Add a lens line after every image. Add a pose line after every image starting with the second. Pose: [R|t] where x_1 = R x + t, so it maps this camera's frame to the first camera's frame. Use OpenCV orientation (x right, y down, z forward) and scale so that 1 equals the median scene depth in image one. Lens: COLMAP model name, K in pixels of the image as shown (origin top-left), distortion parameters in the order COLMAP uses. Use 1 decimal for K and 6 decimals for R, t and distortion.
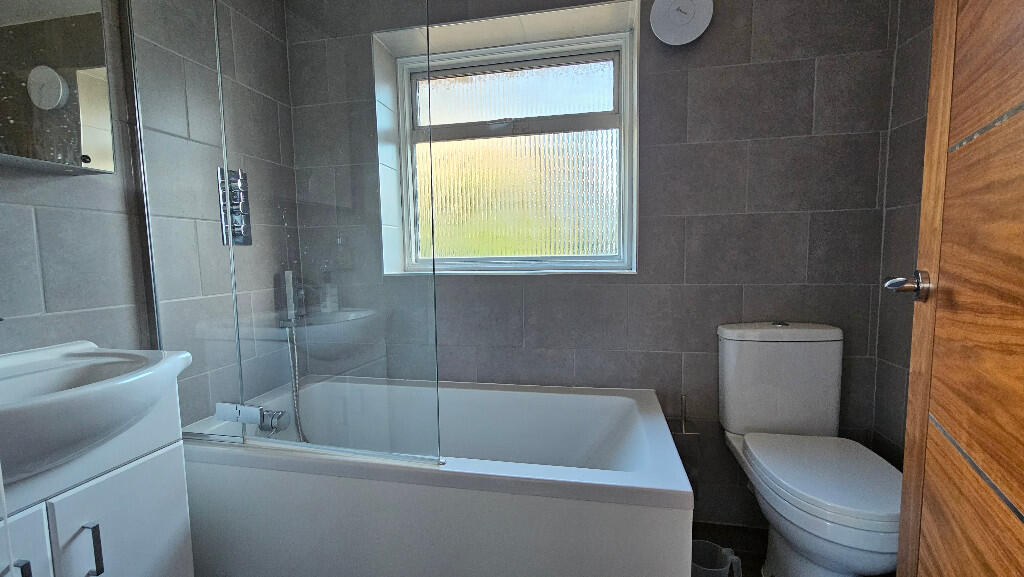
lens RADIAL K [[413.2, 0, 512.8], [0, 413.2, 288.3], [0, 0, 1]] dist [0.004426, 0.000434]
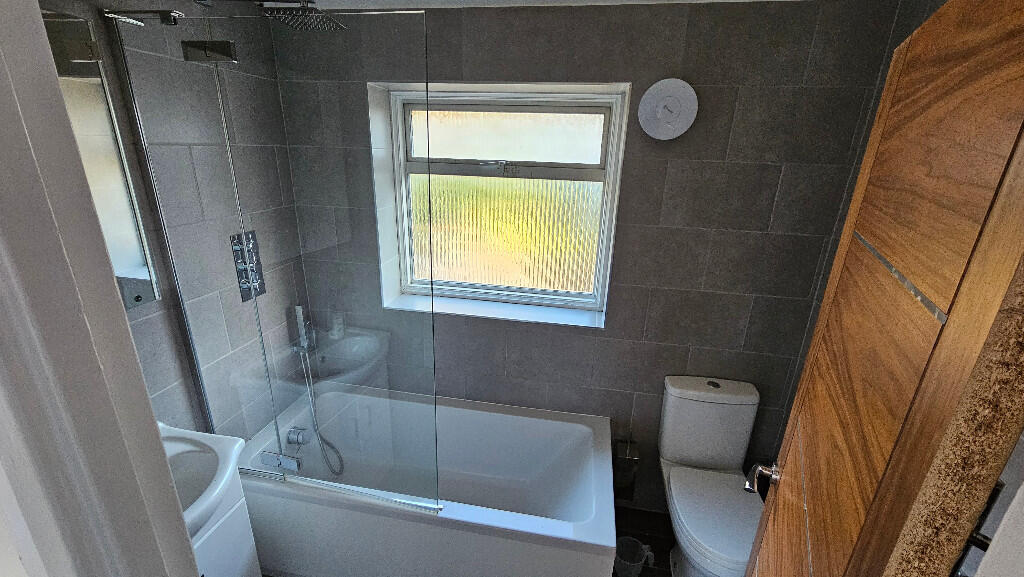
lens RADIAL K [[413.2, 0, 512.7], [0, 413.2, 292.6], [0, 0, 1]] dist [0.004426, 0.000434]
pose [[0.998706, 0.037661, 0.034175, -0.002104], [-0.044587, 0.971633, 0.232252, -0.366178], [-0.024458, -0.233476, 0.972055, -0.095905]]
